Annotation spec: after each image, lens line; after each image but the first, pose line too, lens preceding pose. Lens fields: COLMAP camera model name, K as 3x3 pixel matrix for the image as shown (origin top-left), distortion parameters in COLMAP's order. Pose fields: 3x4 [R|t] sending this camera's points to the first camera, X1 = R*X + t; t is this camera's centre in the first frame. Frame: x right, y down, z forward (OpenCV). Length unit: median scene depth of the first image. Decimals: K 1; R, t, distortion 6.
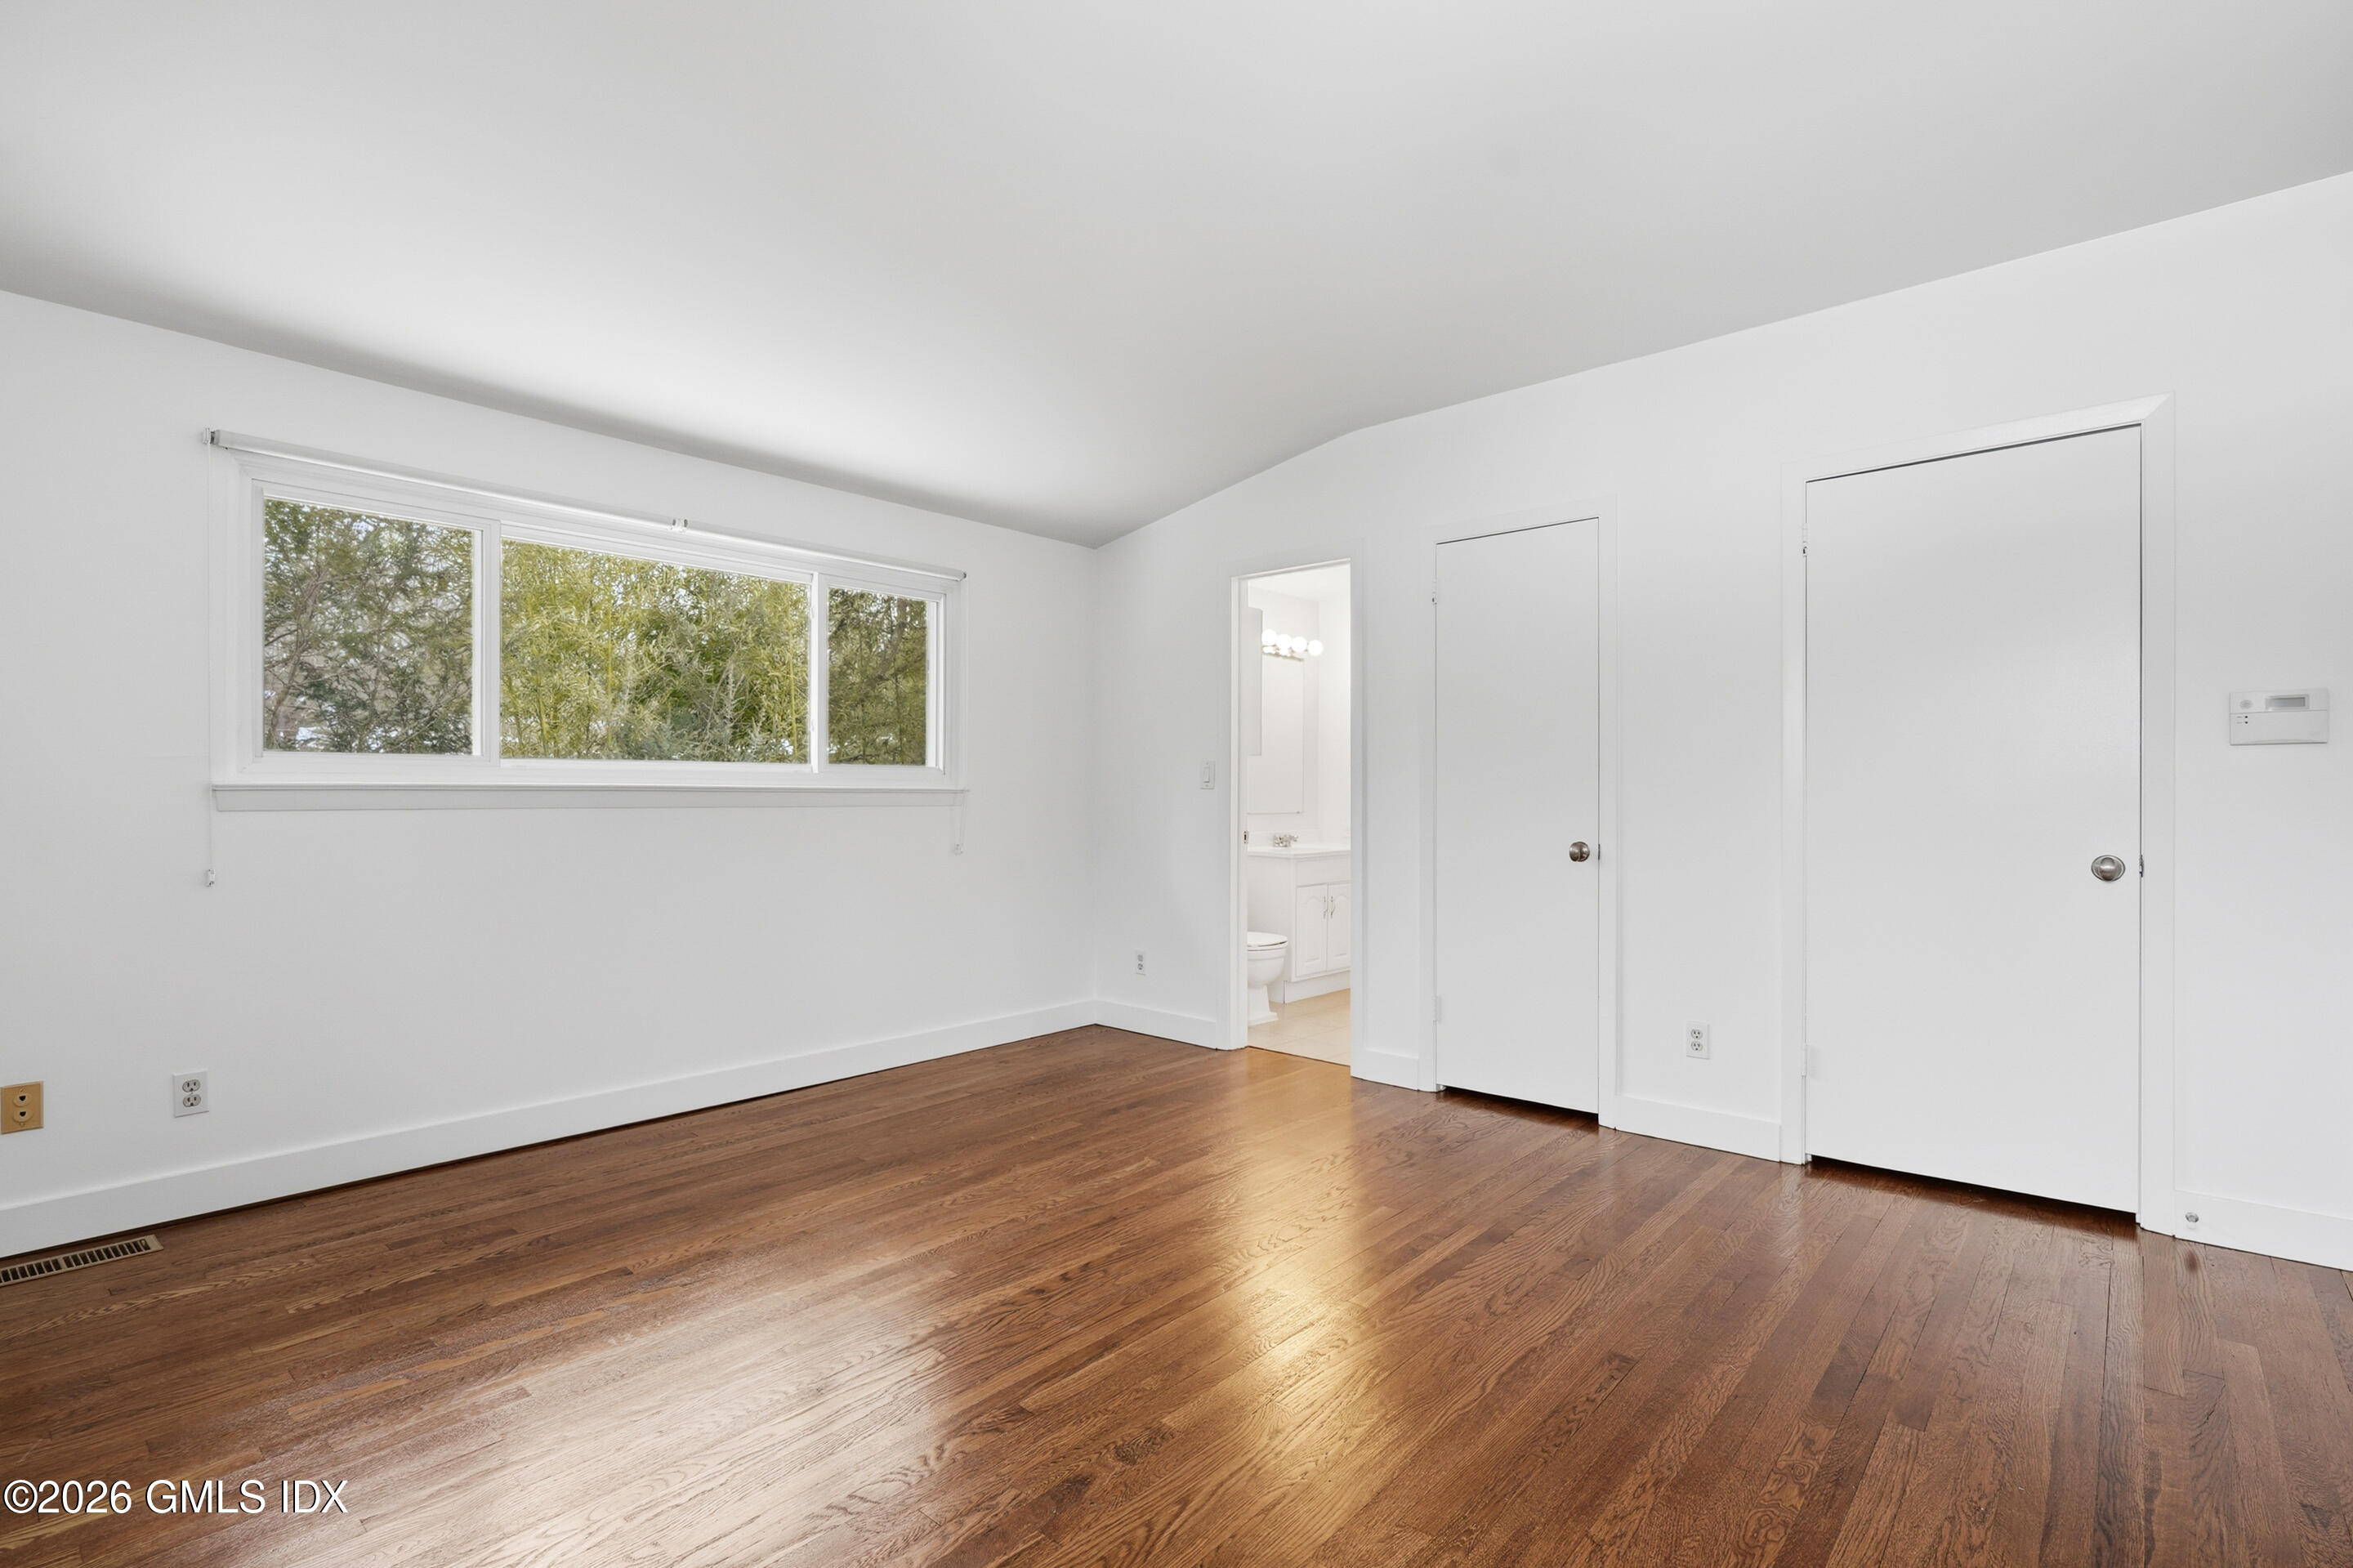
lens RADIAL K [[1089.1, 0, 1176.5], [0, 1089.1, 784.0], [0, 0, 1]] dist [-0.000147, 0.001009]
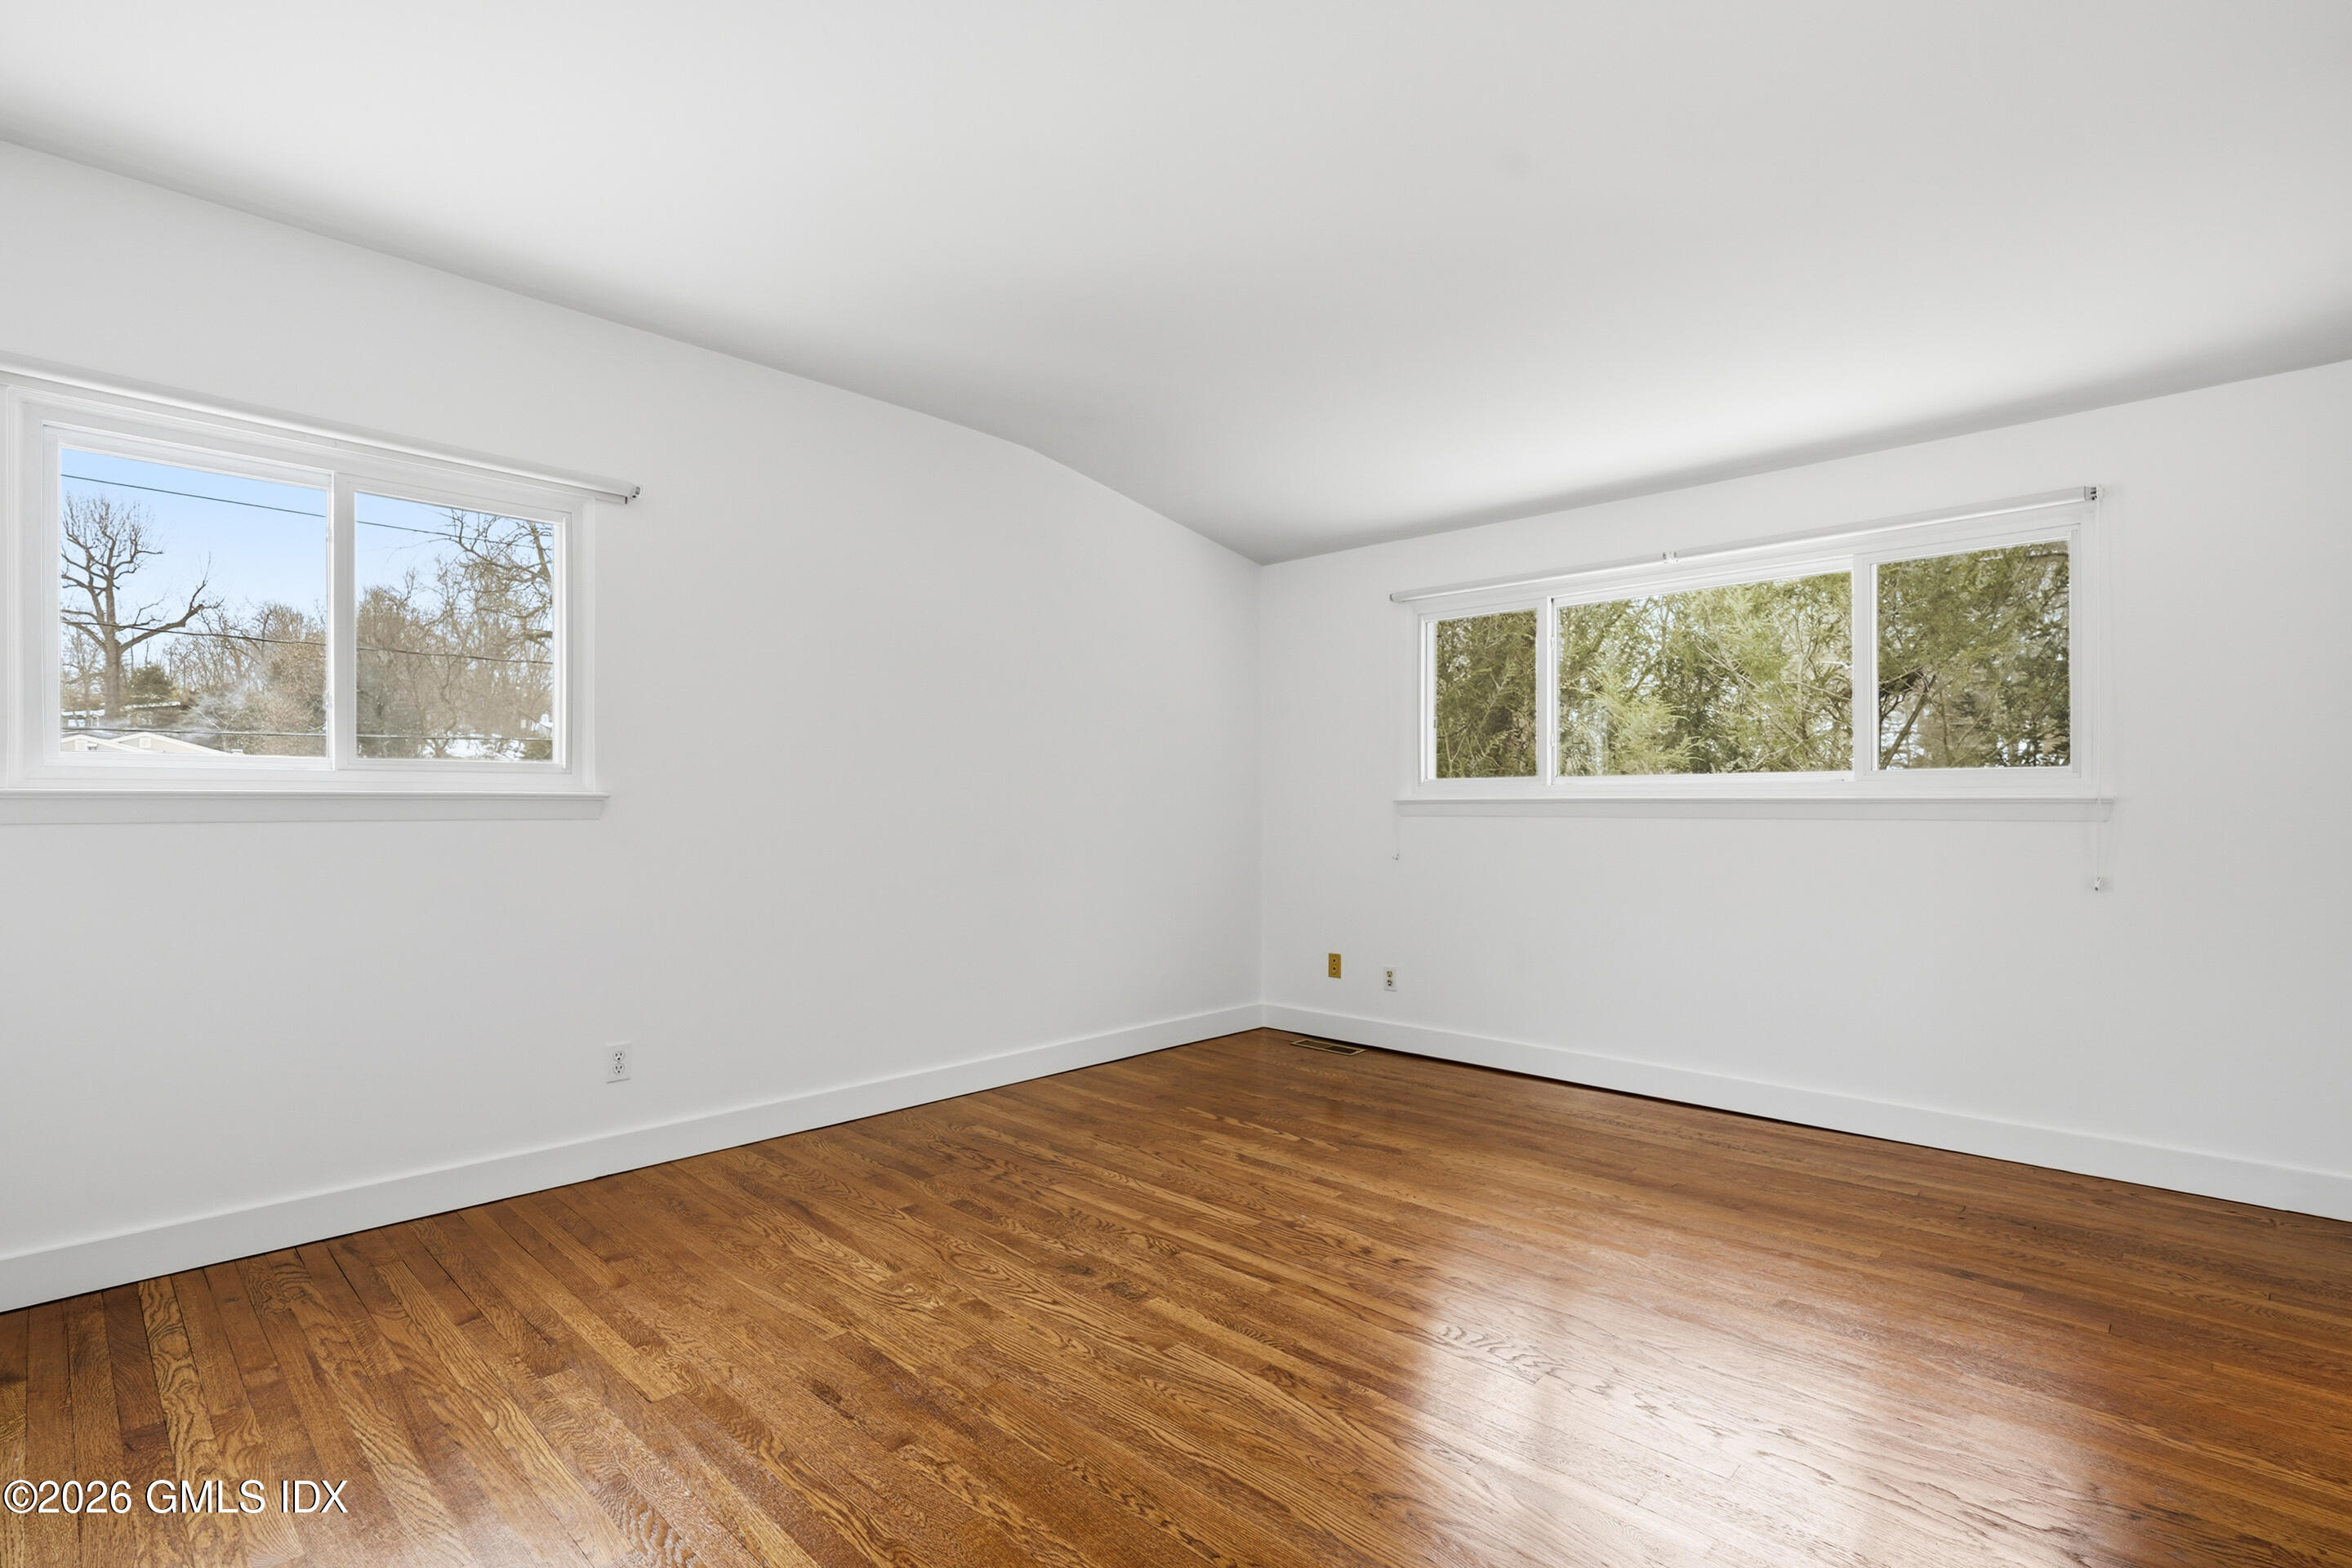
lens RADIAL K [[1088.6, 0, 1176.0], [0, 1088.6, 784.0], [0, 0, 1]] dist [-0.000147, 0.001009]
pose [[-0.028767, -0.022415, -0.999335, 0.713299], [0.011071, 0.999680, -0.022741, 0.008603], [0.999525, -0.011718, -0.028509, 0.600886]]
